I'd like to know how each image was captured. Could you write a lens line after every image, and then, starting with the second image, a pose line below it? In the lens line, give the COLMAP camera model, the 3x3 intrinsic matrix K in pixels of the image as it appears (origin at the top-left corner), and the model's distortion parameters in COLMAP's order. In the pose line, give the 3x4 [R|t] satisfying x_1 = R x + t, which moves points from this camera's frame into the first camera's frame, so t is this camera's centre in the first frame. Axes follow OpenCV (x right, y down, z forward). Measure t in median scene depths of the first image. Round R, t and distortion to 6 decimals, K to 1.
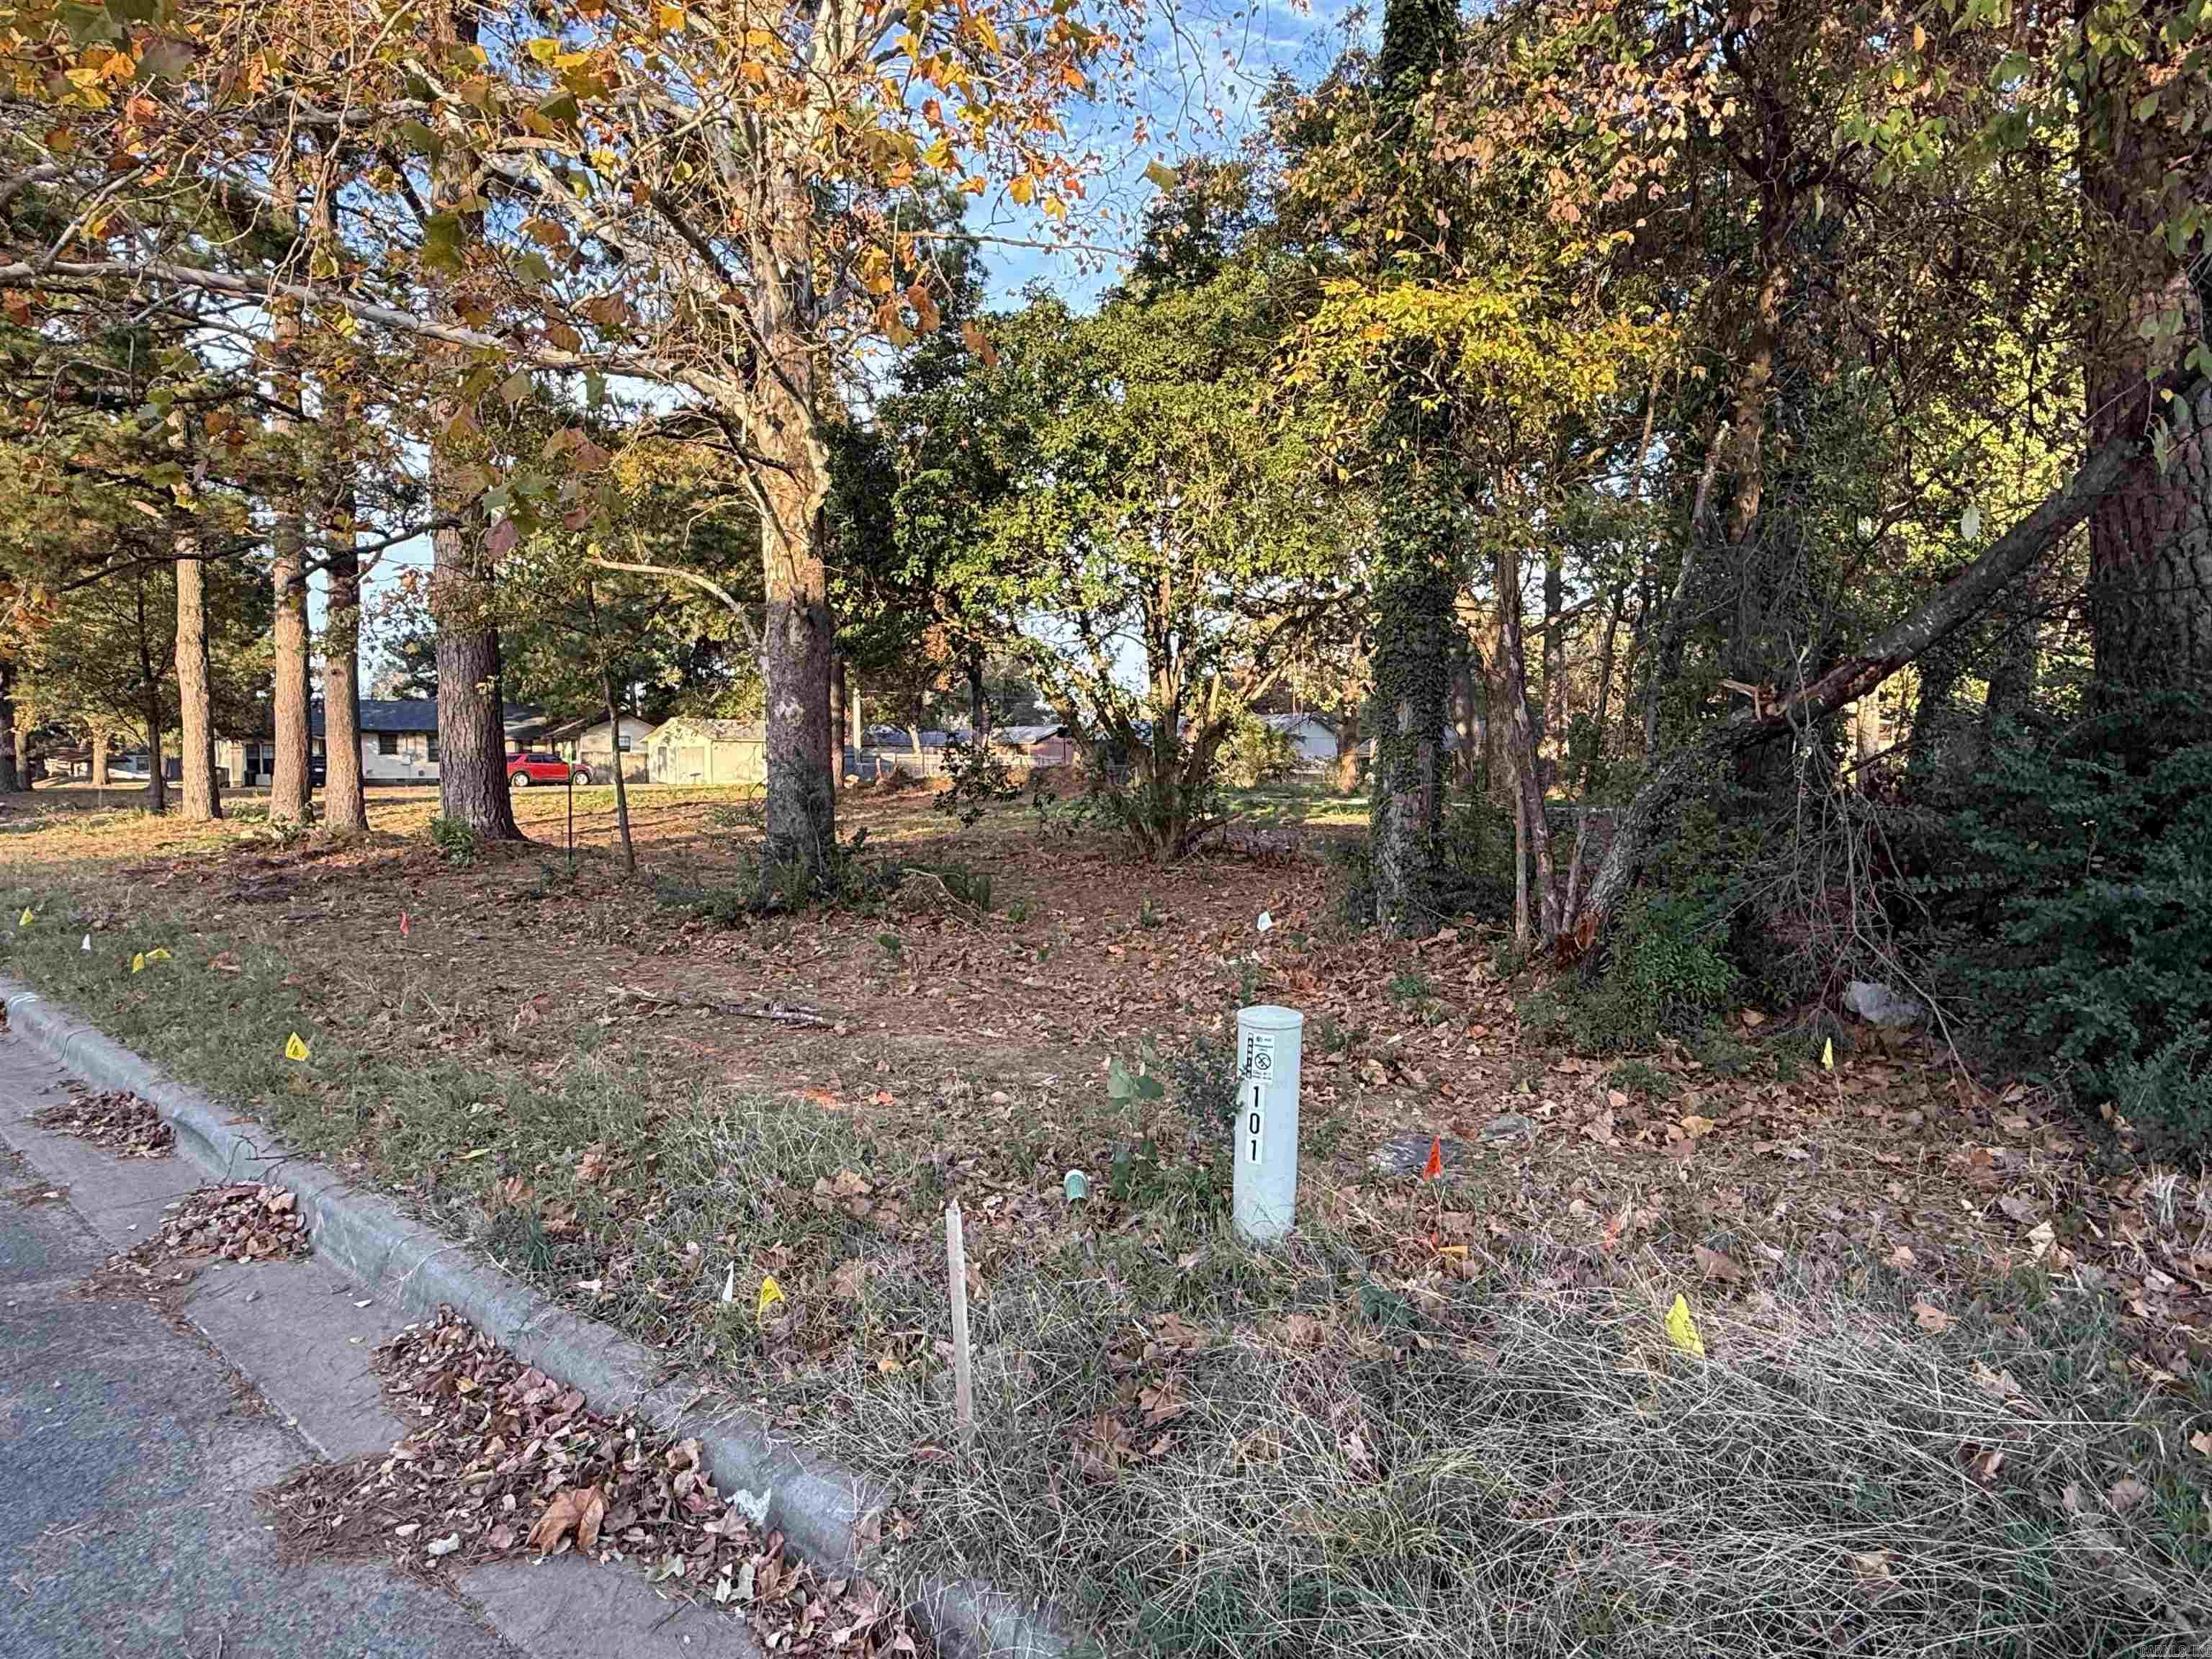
lens RADIAL K [[1296.1, 0, 1103.6], [0, 1296.1, 826.7], [0, 0, 1]] dist [0.000729, 0.000940]
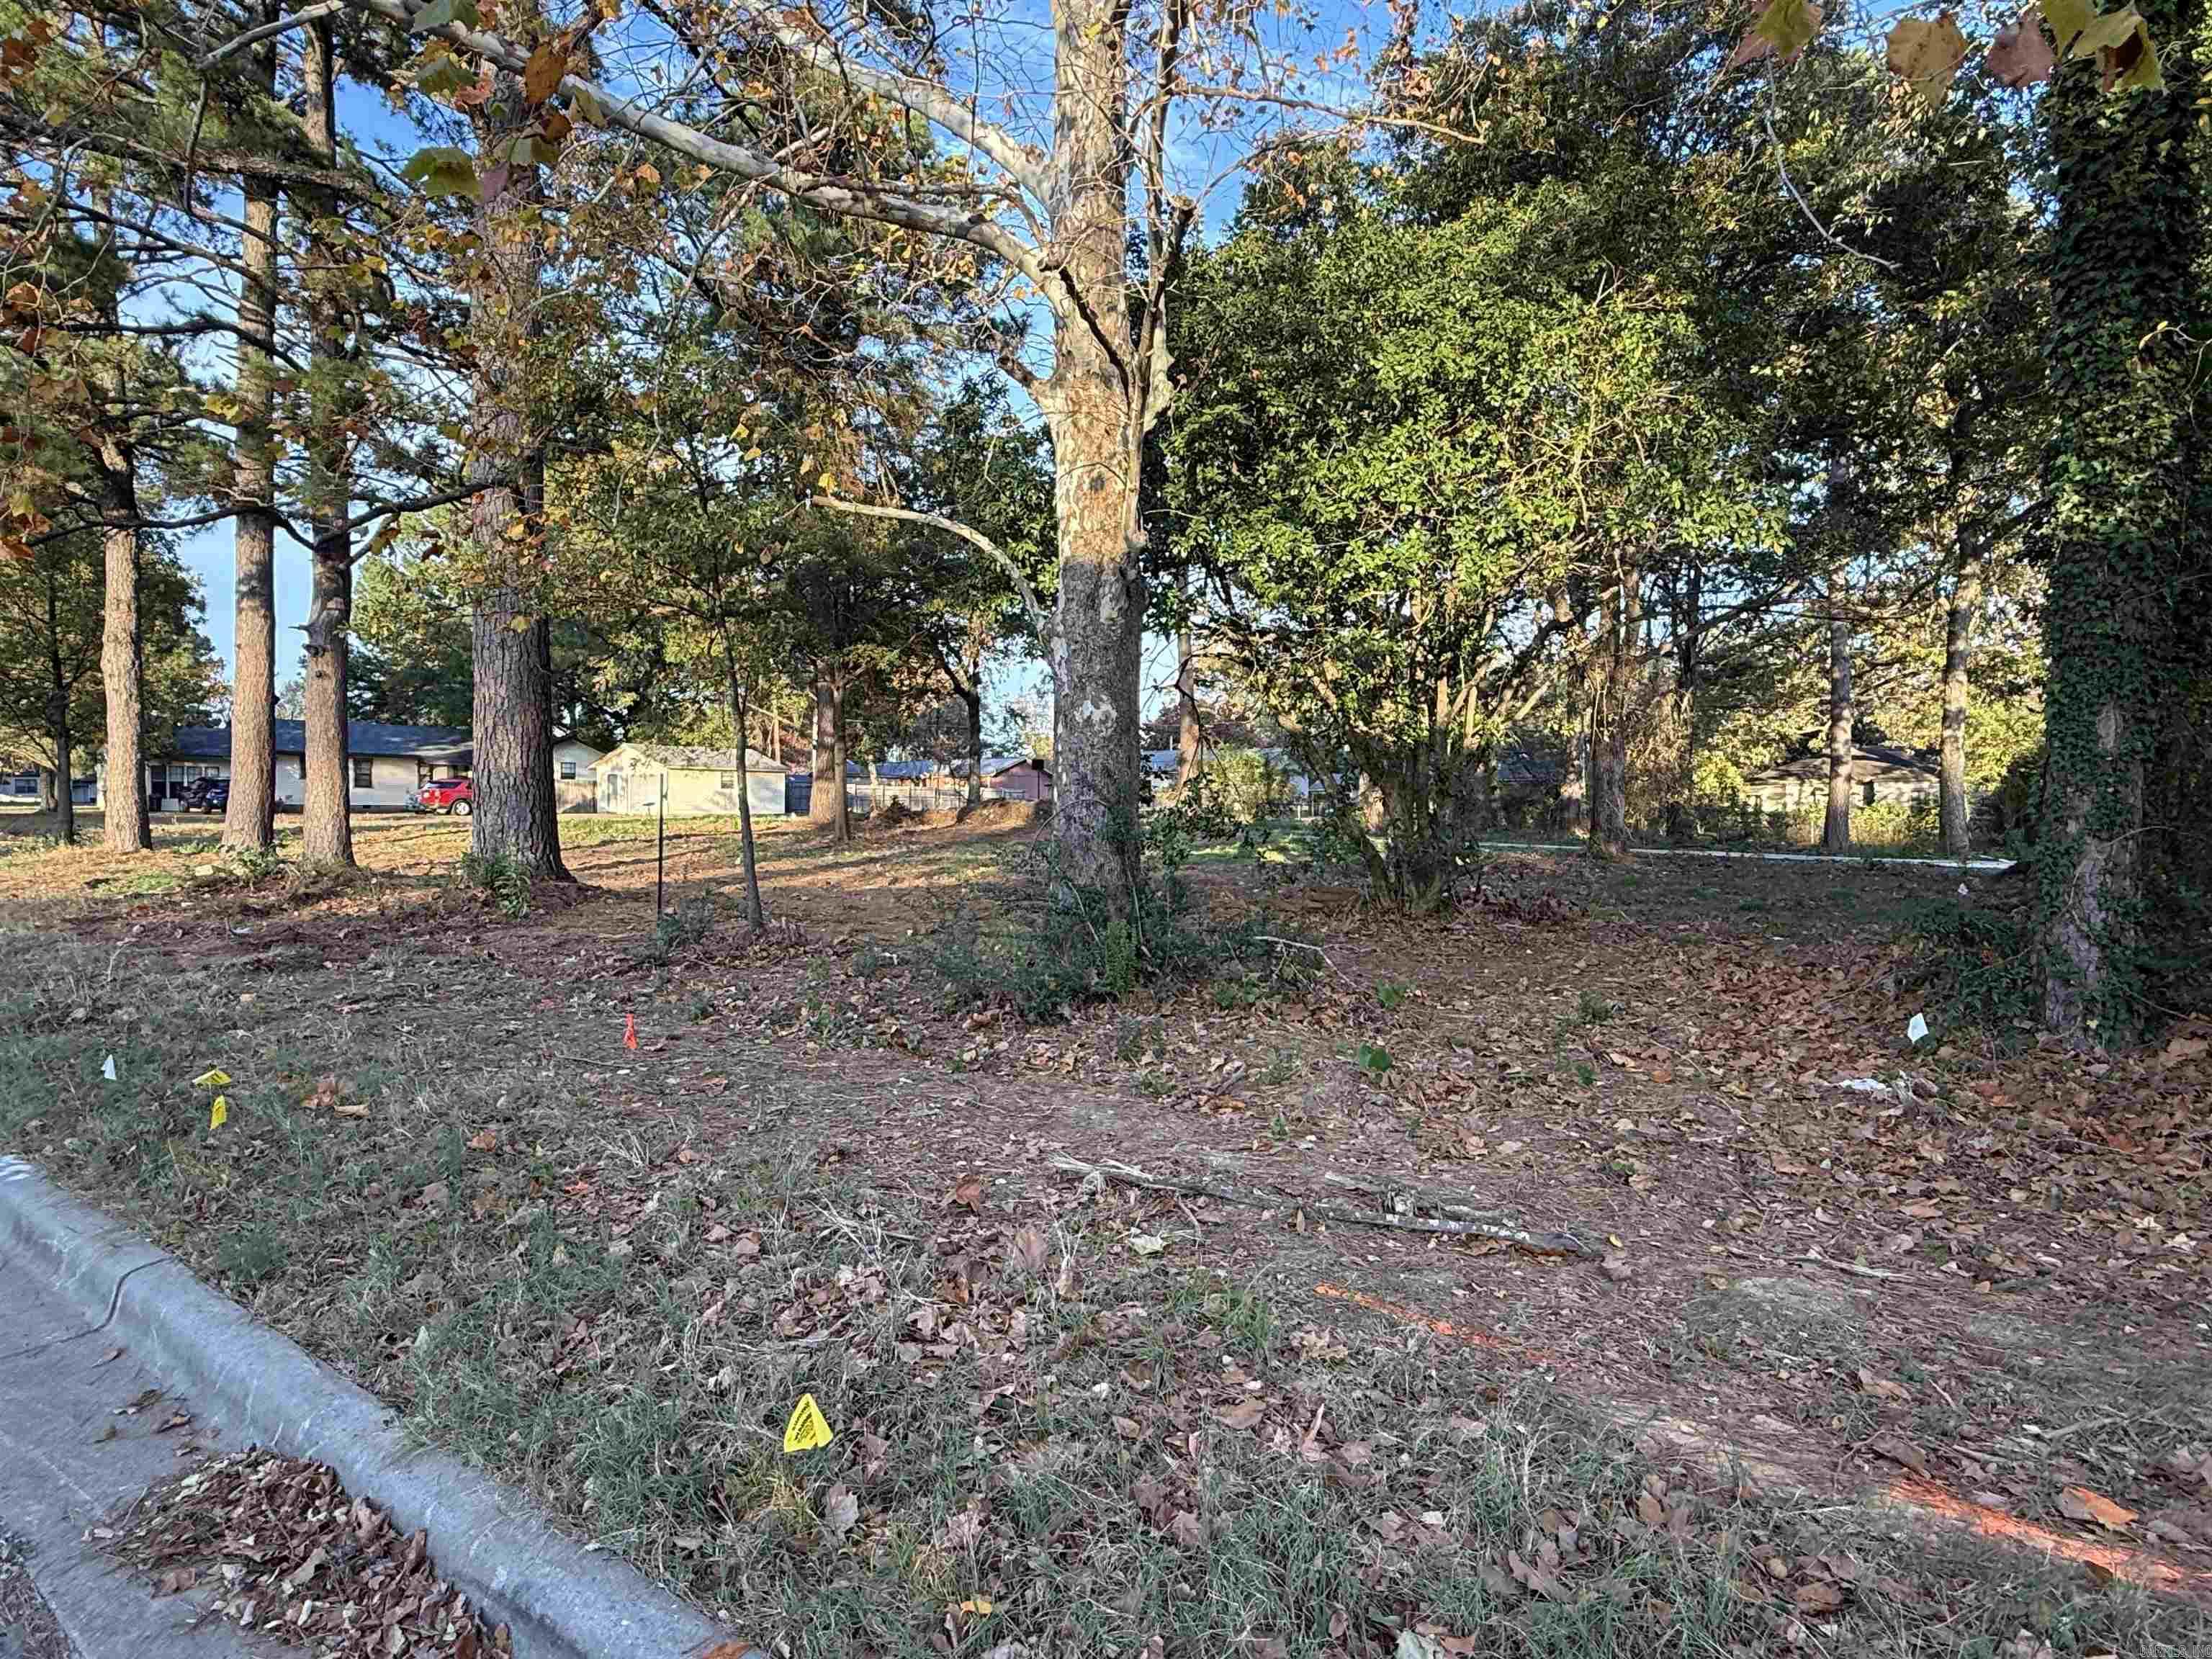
lens RADIAL K [[1296.1, 0, 1108.5], [0, 1296.1, 831.5], [0, 0, 1]] dist [0.000729, 0.000940]
pose [[0.997975, 0.010081, 0.062805, -0.134131], [-0.008603, 0.999681, -0.023755, -0.003568], [-0.063025, 0.023167, 0.997743, 0.137348]]
